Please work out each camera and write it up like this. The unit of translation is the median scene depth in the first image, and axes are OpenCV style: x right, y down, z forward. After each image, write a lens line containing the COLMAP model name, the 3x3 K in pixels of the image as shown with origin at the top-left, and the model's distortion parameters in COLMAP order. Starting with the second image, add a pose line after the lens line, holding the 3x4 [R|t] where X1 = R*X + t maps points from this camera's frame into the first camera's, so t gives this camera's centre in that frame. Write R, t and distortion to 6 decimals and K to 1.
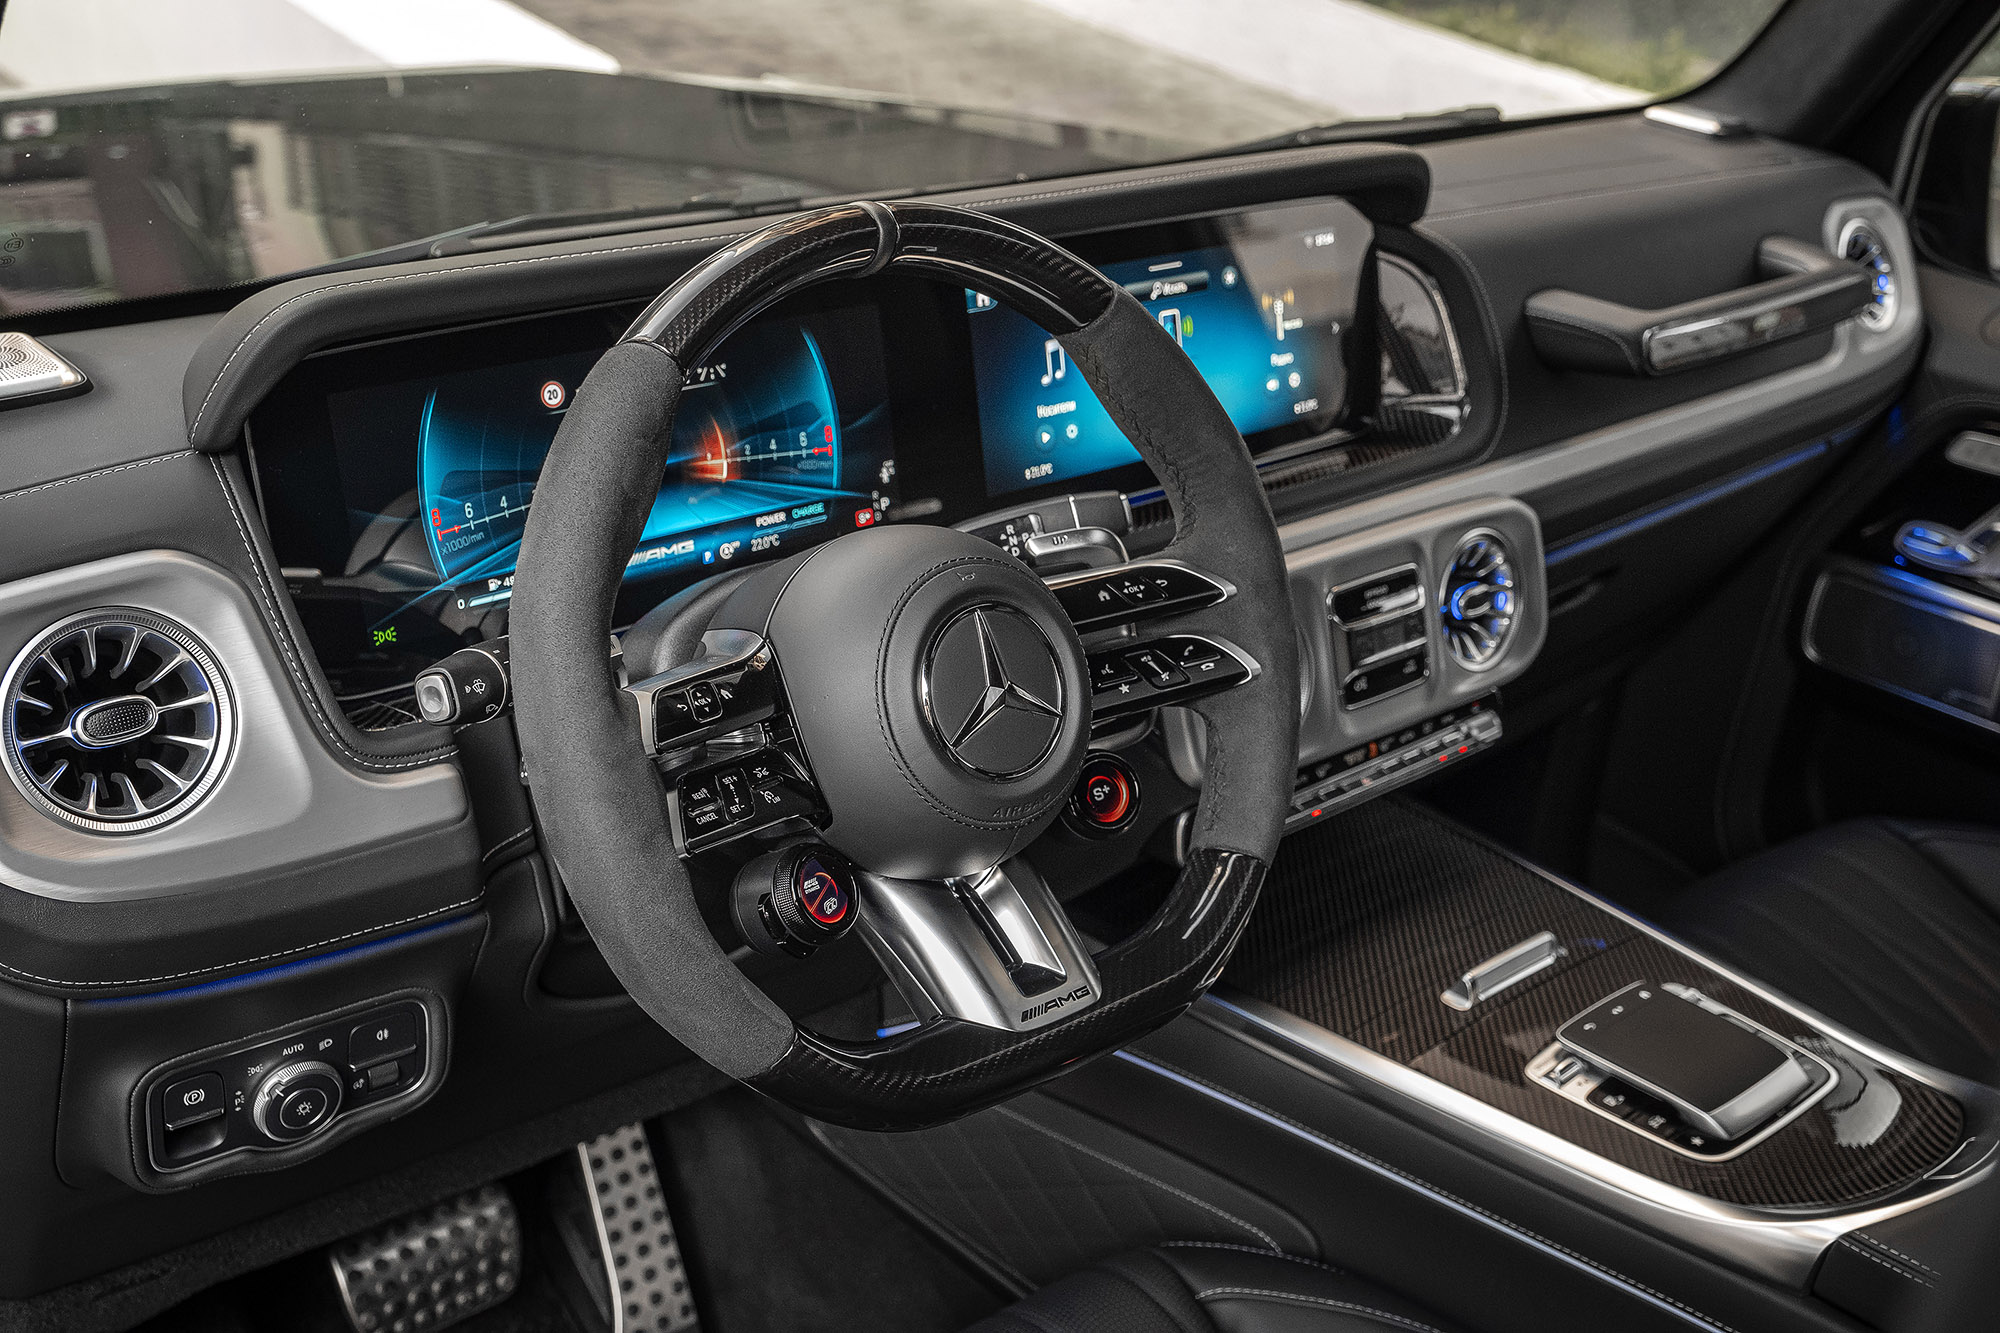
lens RADIAL K [[2111.6, 0, 1038.8], [0, 2111.6, 608.8], [0, 0, 1]] dist [-0.006918, -0.018329]
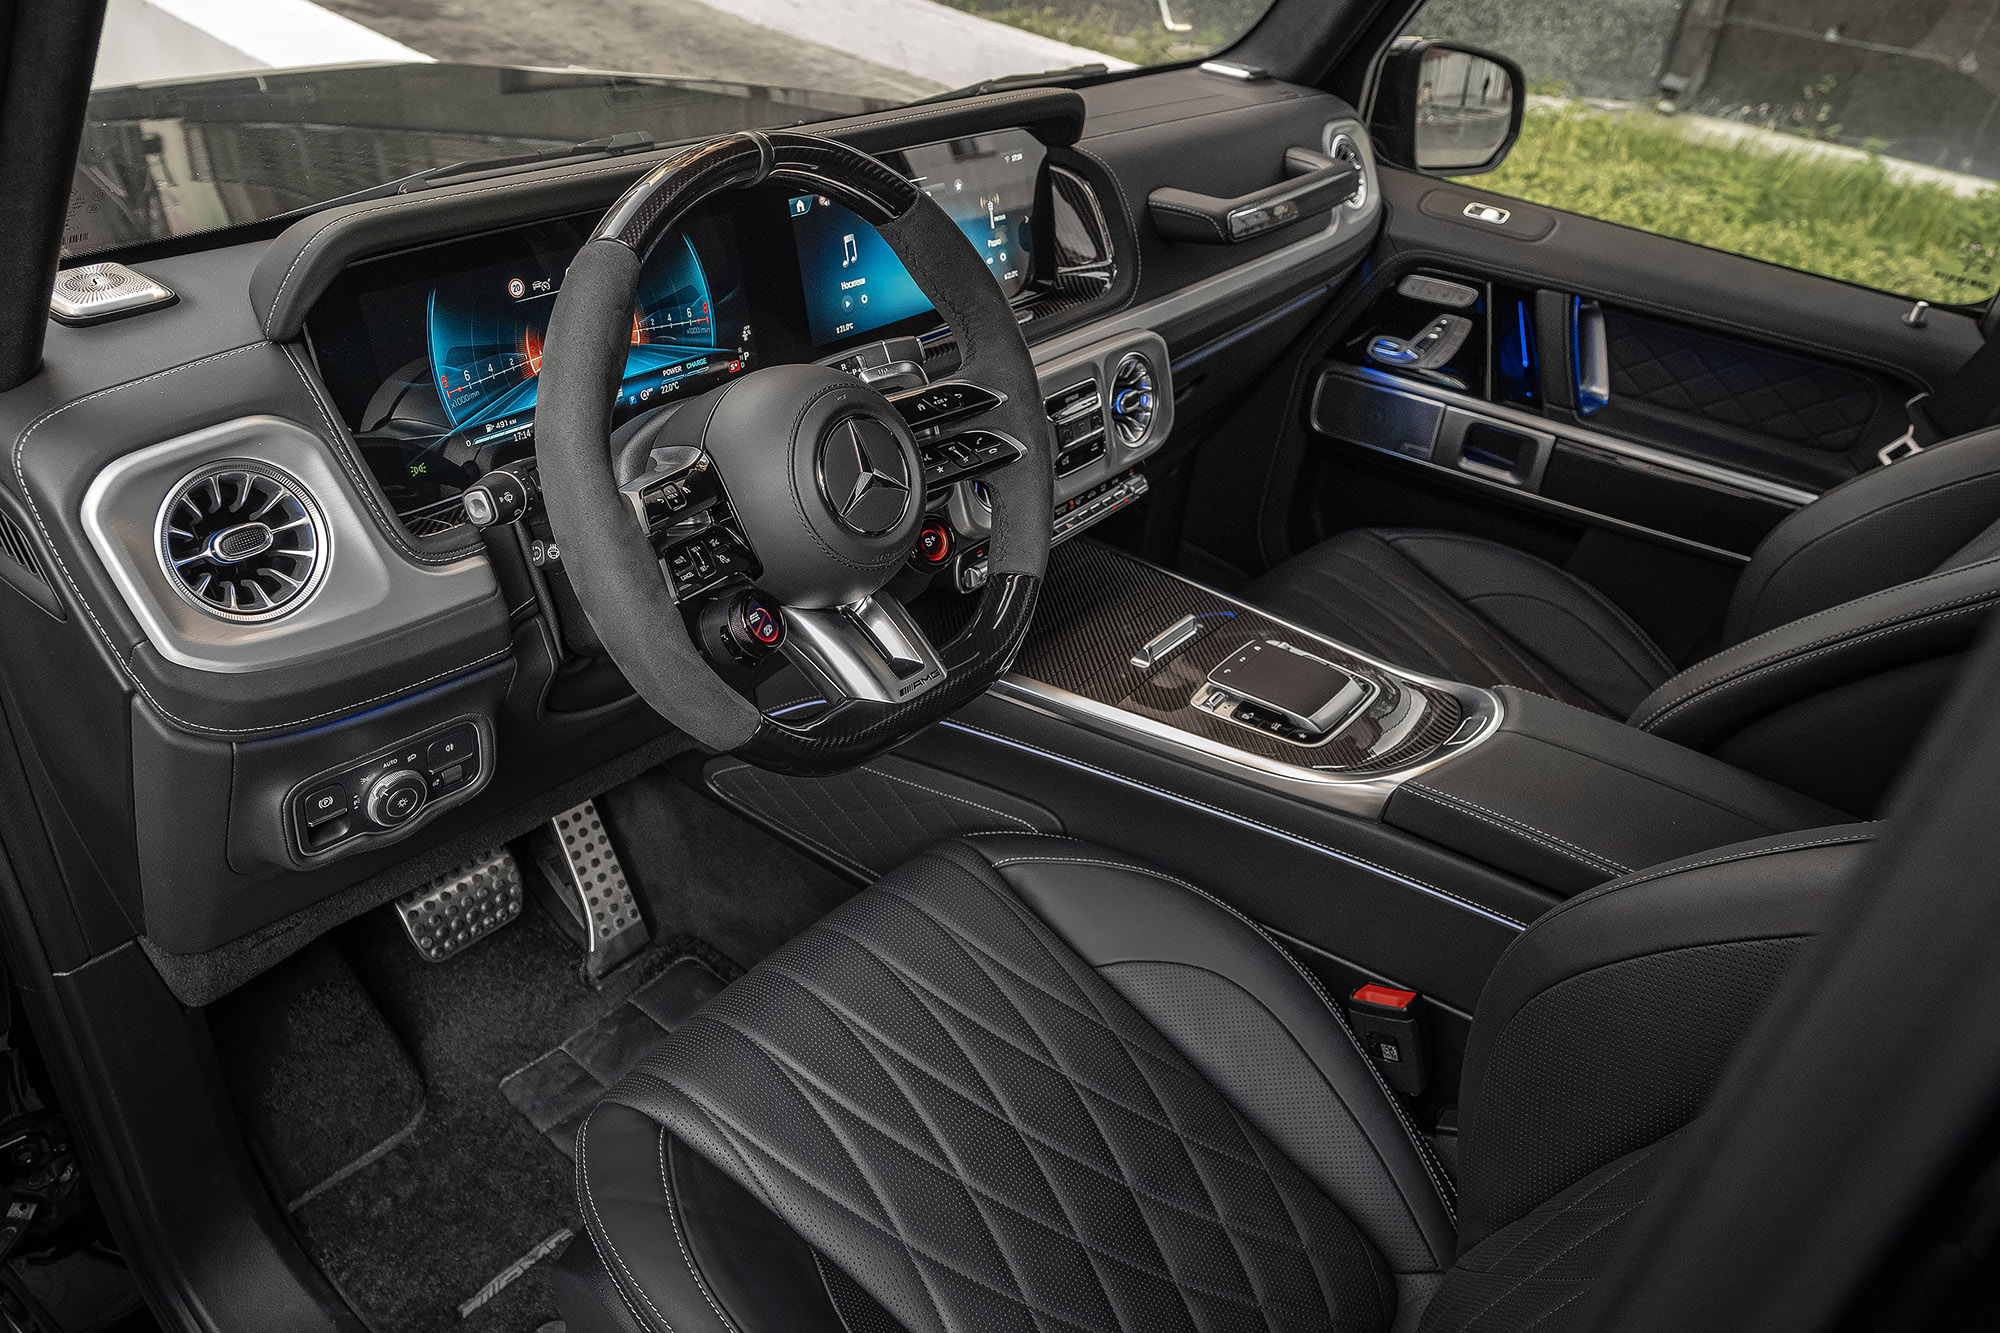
lens RADIAL K [[1391.9, 0, 937.0], [0, 1391.9, 627.5], [0, 0, 1]] dist [-0.024648, 0.006231]
pose [[0.988140, -0.085312, 0.127675, -0.086643], [0.067205, 0.987873, 0.139964, 0.009772], [-0.138067, -0.129724, 0.981891, 0.031709]]
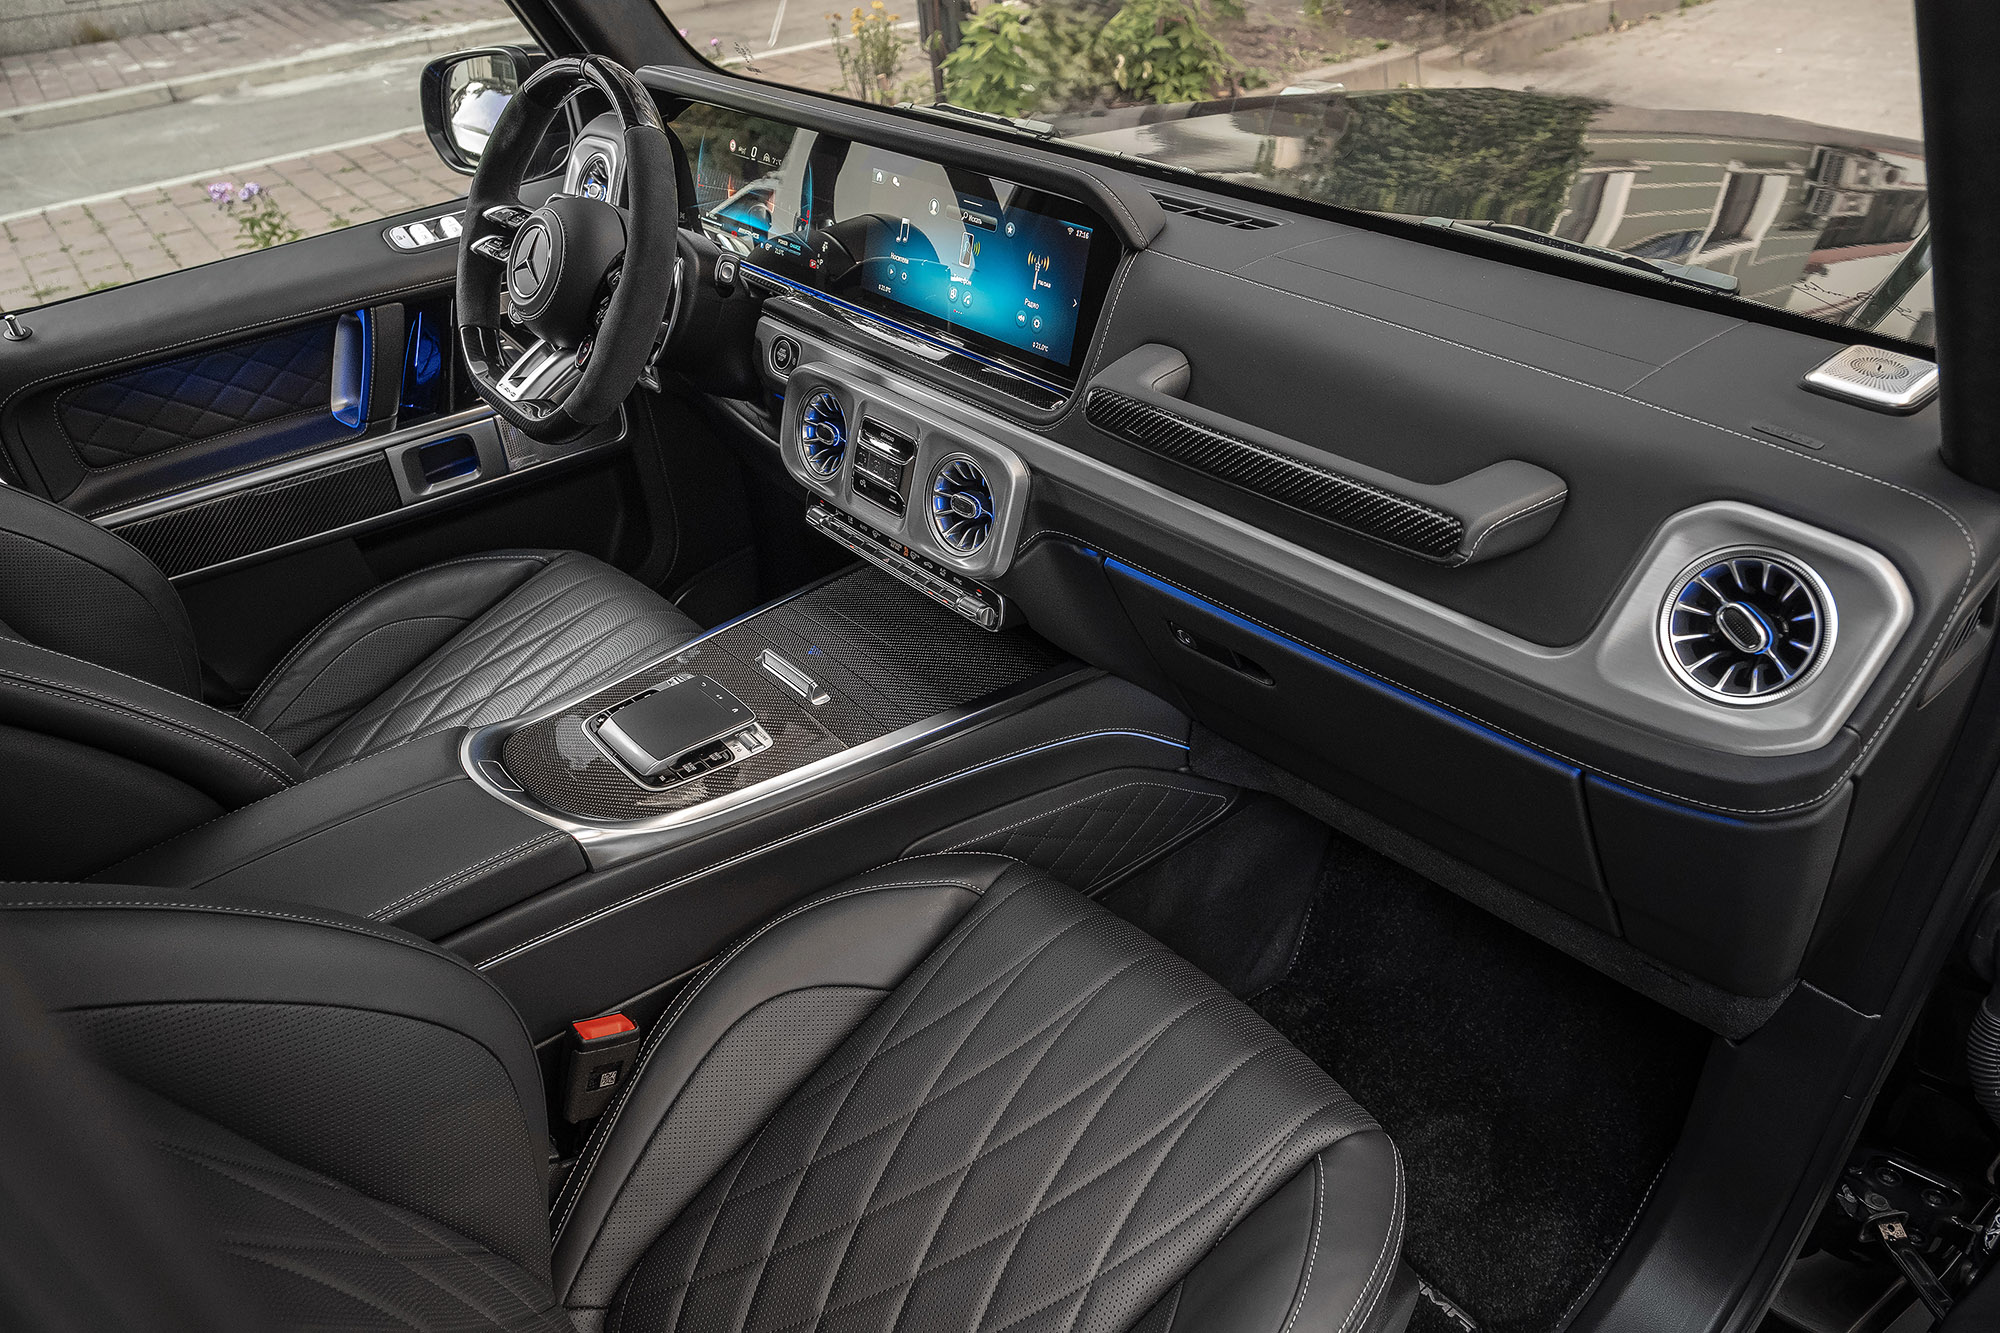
lens RADIAL K [[1269.8, 0, 1041.2], [0, 1269.8, 610.9], [0, 0, 1]] dist [-0.026464, -0.001574]
pose [[0.032232, 0.487882, -0.872314, 1.173469], [-0.385050, 0.811462, 0.439620, -0.402746], [0.922333, 0.321715, 0.214014, 1.107164]]
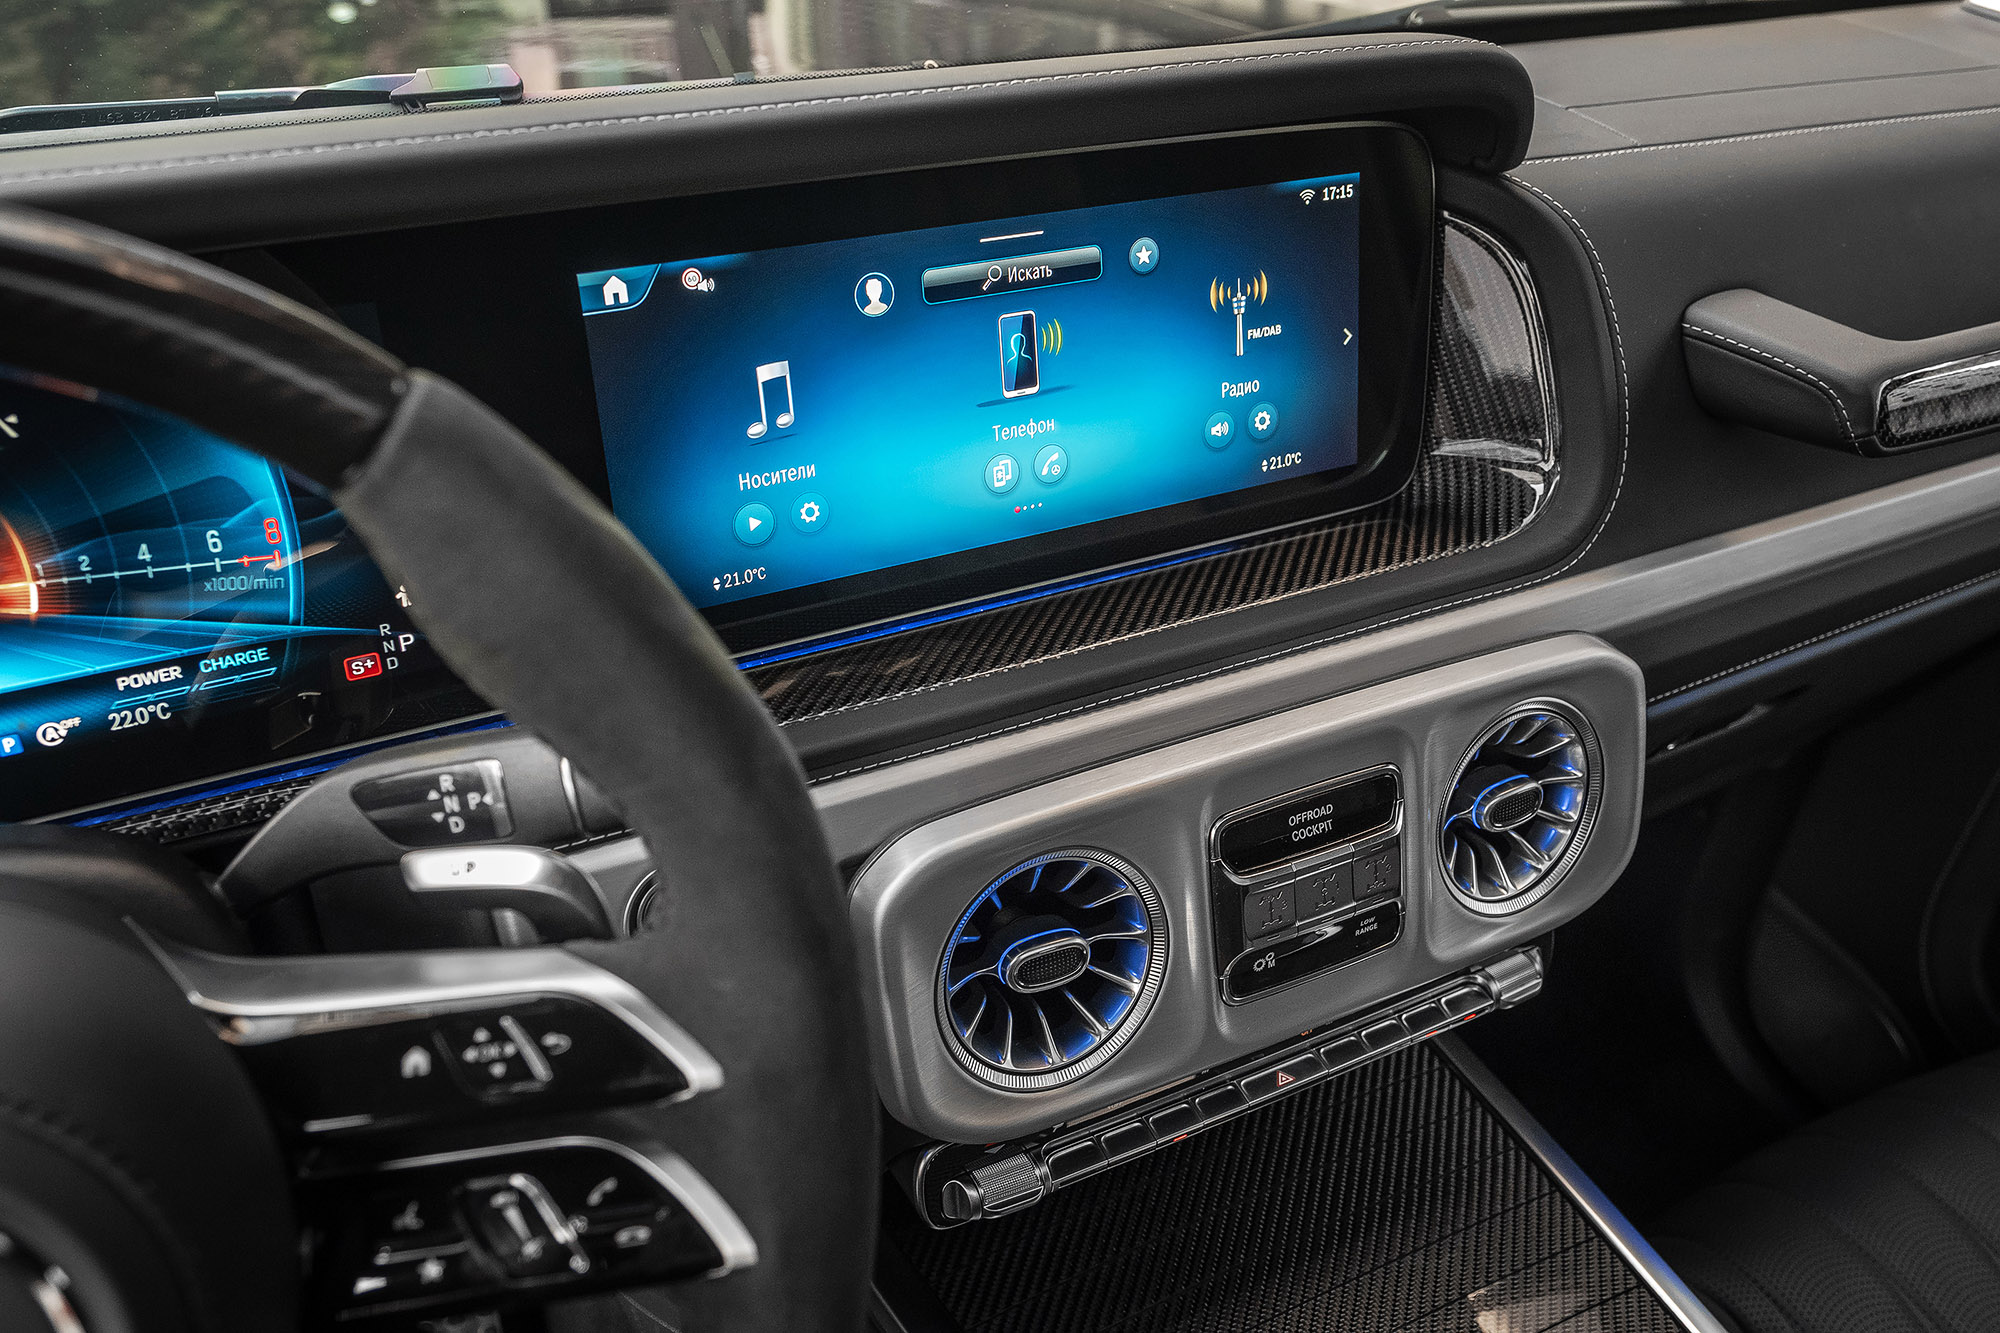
lens RADIAL K [[1721.0, 0, 1045.3], [0, 1721.0, 638.0], [0, 0, 1]] dist [-0.010545, -0.009841]
pose [[0.975347, 0.118607, -0.186092, 0.200981], [-0.087702, 0.982164, 0.166322, -0.155315], [0.202500, -0.145901, 0.968353, 0.610577]]
